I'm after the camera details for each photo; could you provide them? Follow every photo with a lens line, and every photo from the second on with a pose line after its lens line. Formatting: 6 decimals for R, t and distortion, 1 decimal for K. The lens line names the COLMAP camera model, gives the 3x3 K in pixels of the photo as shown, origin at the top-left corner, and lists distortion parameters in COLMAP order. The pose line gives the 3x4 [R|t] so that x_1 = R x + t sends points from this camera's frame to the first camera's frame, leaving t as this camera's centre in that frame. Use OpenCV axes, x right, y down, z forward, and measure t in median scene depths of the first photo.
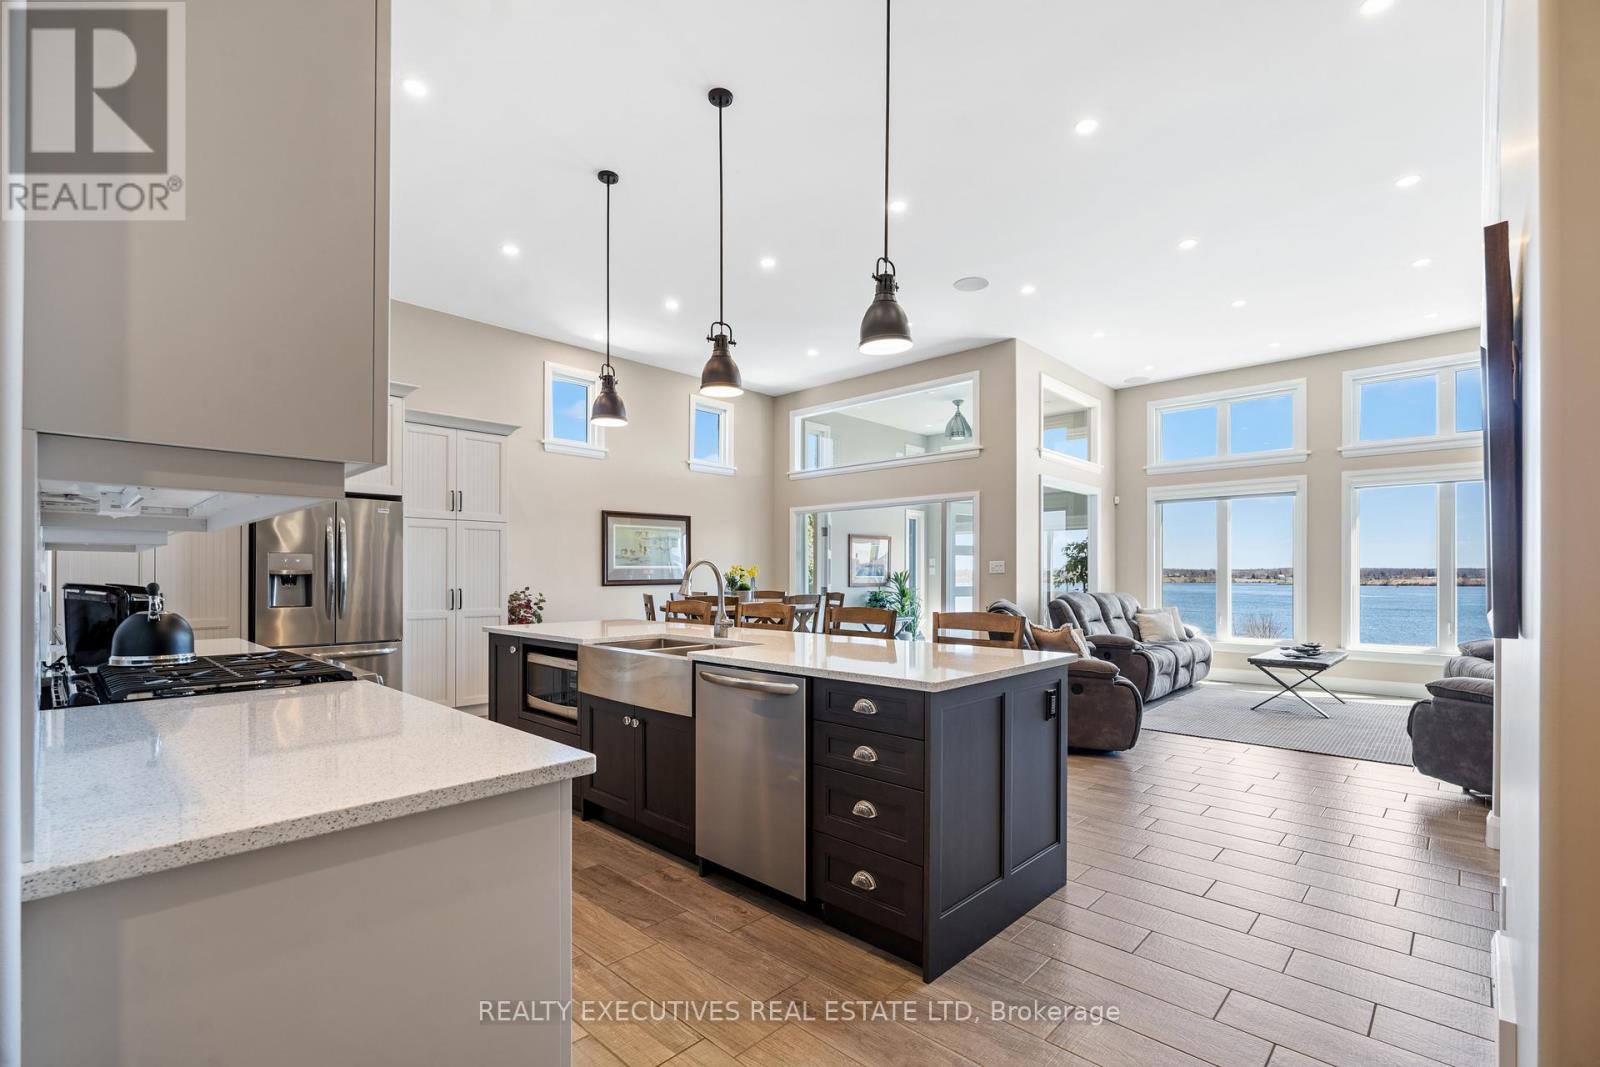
lens RADIAL K [[722.6, 0, 808.3], [0, 722.6, 575.1], [0, 0, 1]] dist [-0.002912, -0.000038]
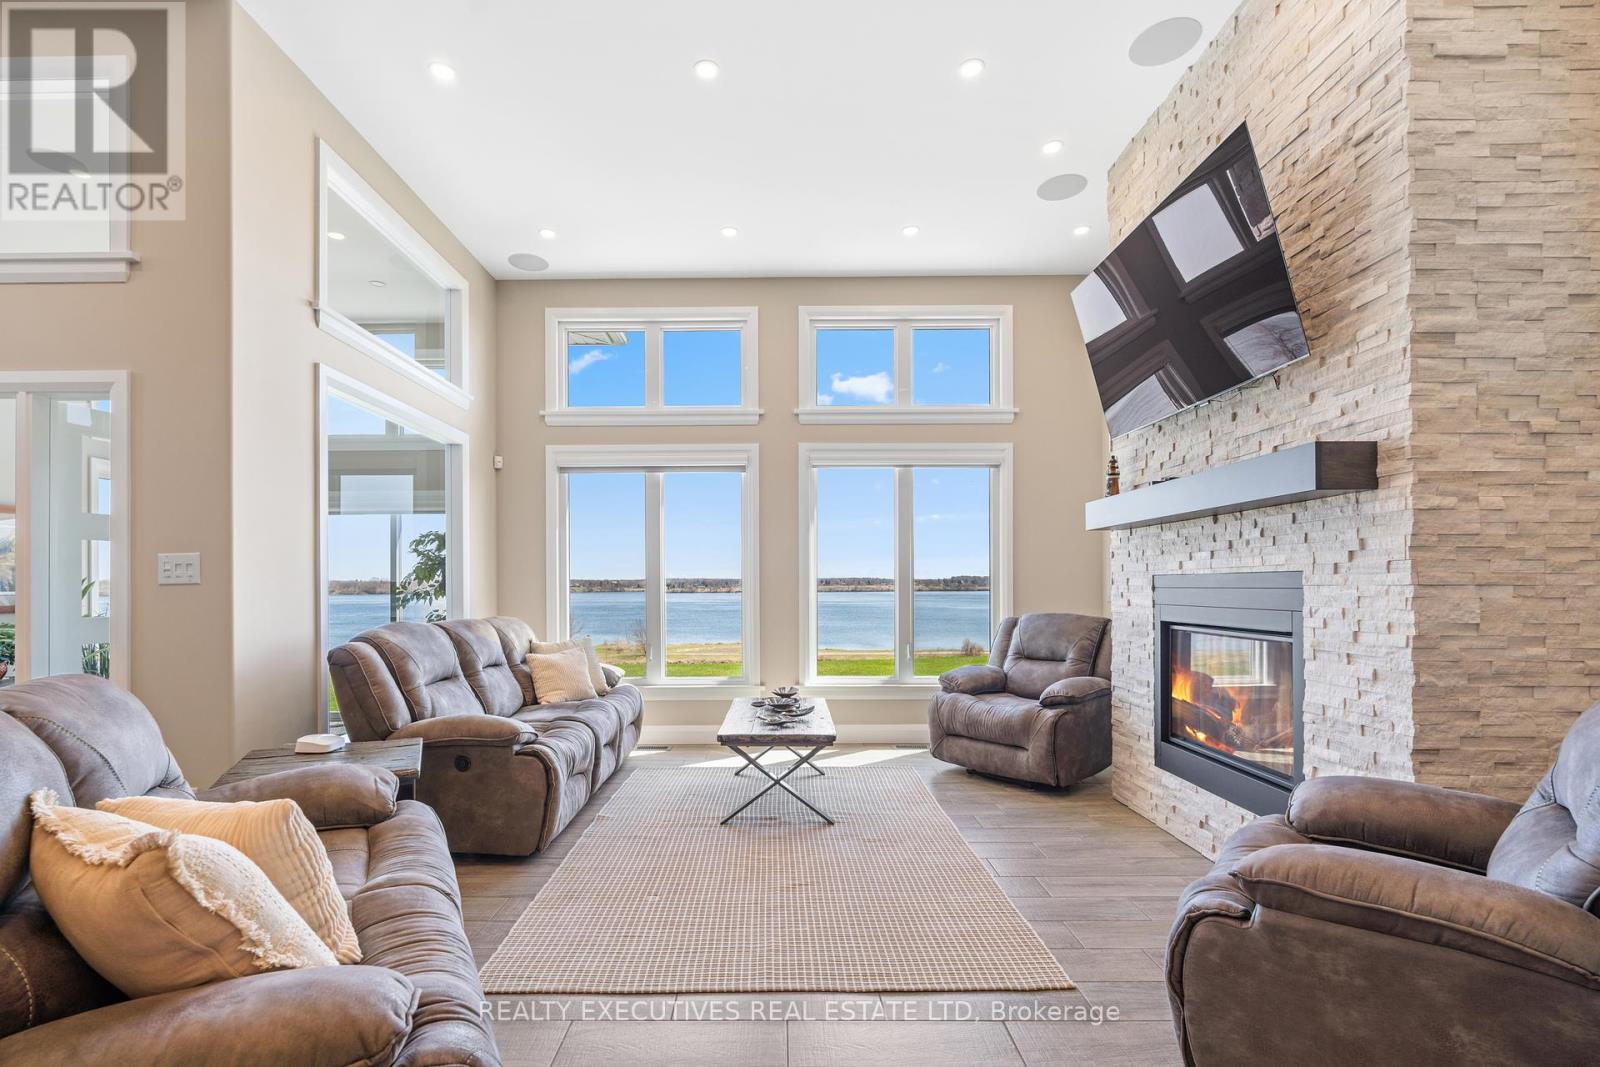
lens RADIAL K [[728.3, 0, 775.9], [0, 728.3, 580.2], [0, 0, 1]] dist [-0.002079, -0.000102]
pose [[0.739455, -0.000673, 0.673206, 0.214550], [0.005855, 0.999968, -0.005431, -0.000400], [-0.673181, 0.007958, 0.739435, 0.448200]]
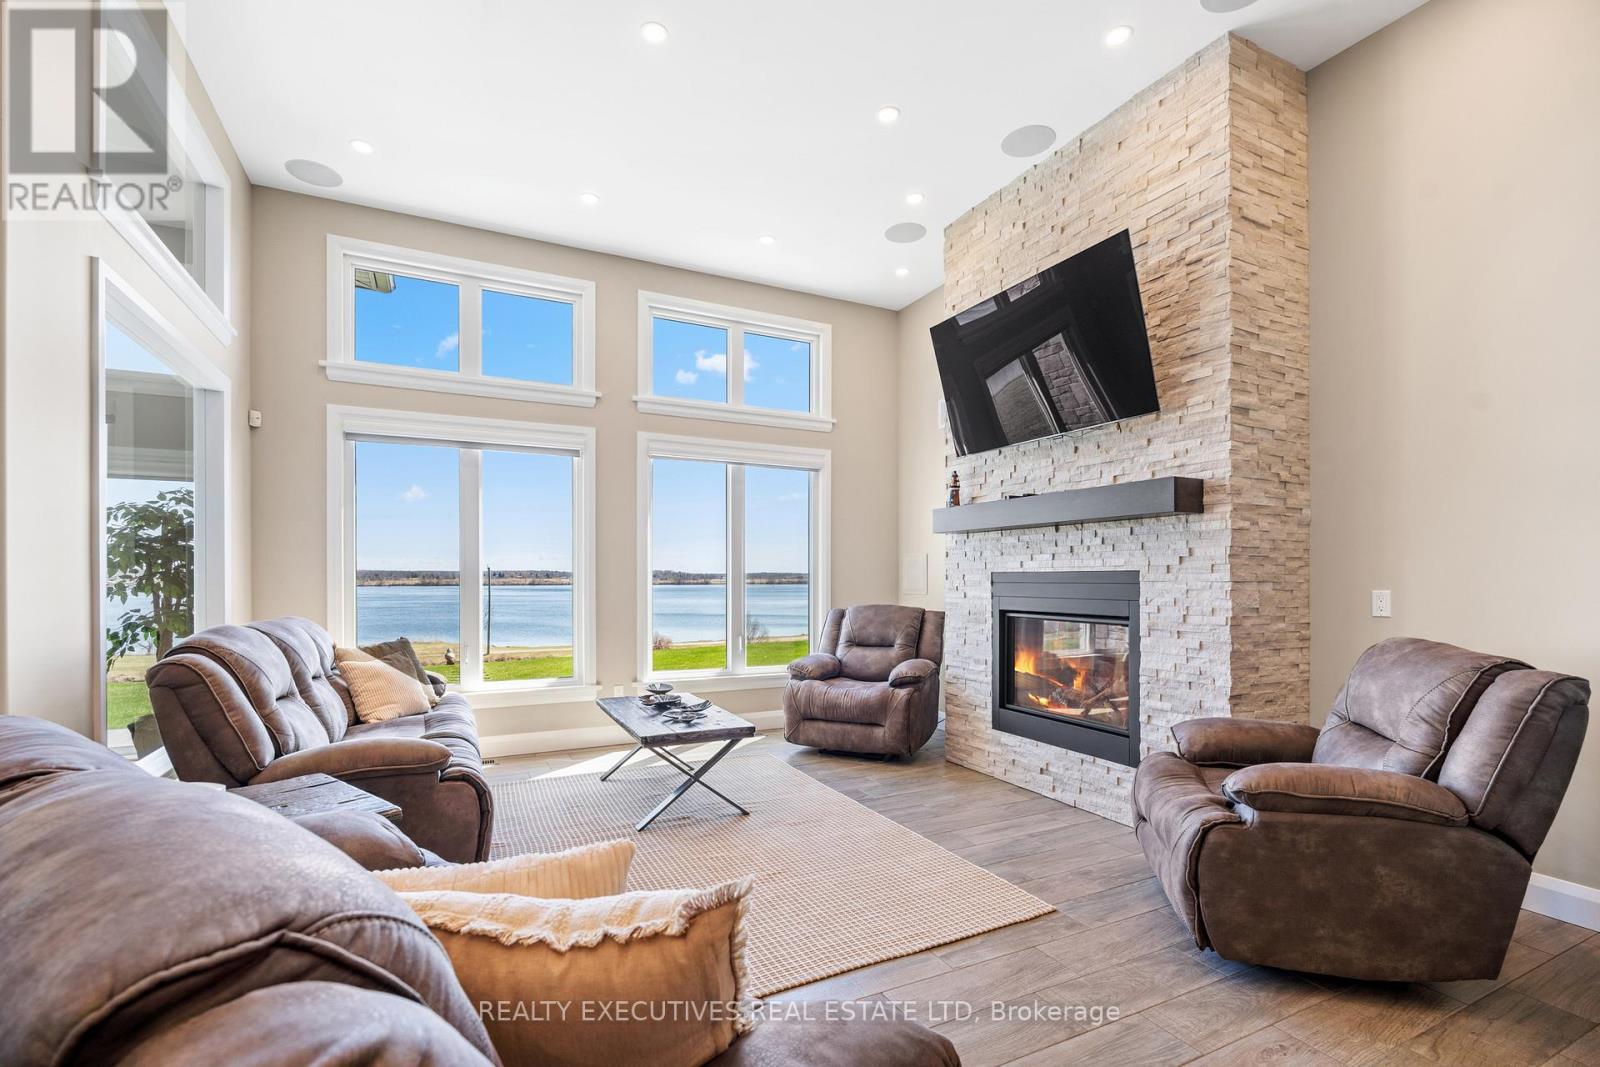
lens RADIAL K [[722.6, 0, 808.3], [0, 722.6, 575.1], [0, 0, 1]] dist [-0.002912, -0.000038]
pose [[0.352184, 0.002490, 0.935928, 0.130357], [-0.000810, 0.999997, -0.002356, -0.001072], [-0.935931, 0.000072, 0.352185, 0.565588]]
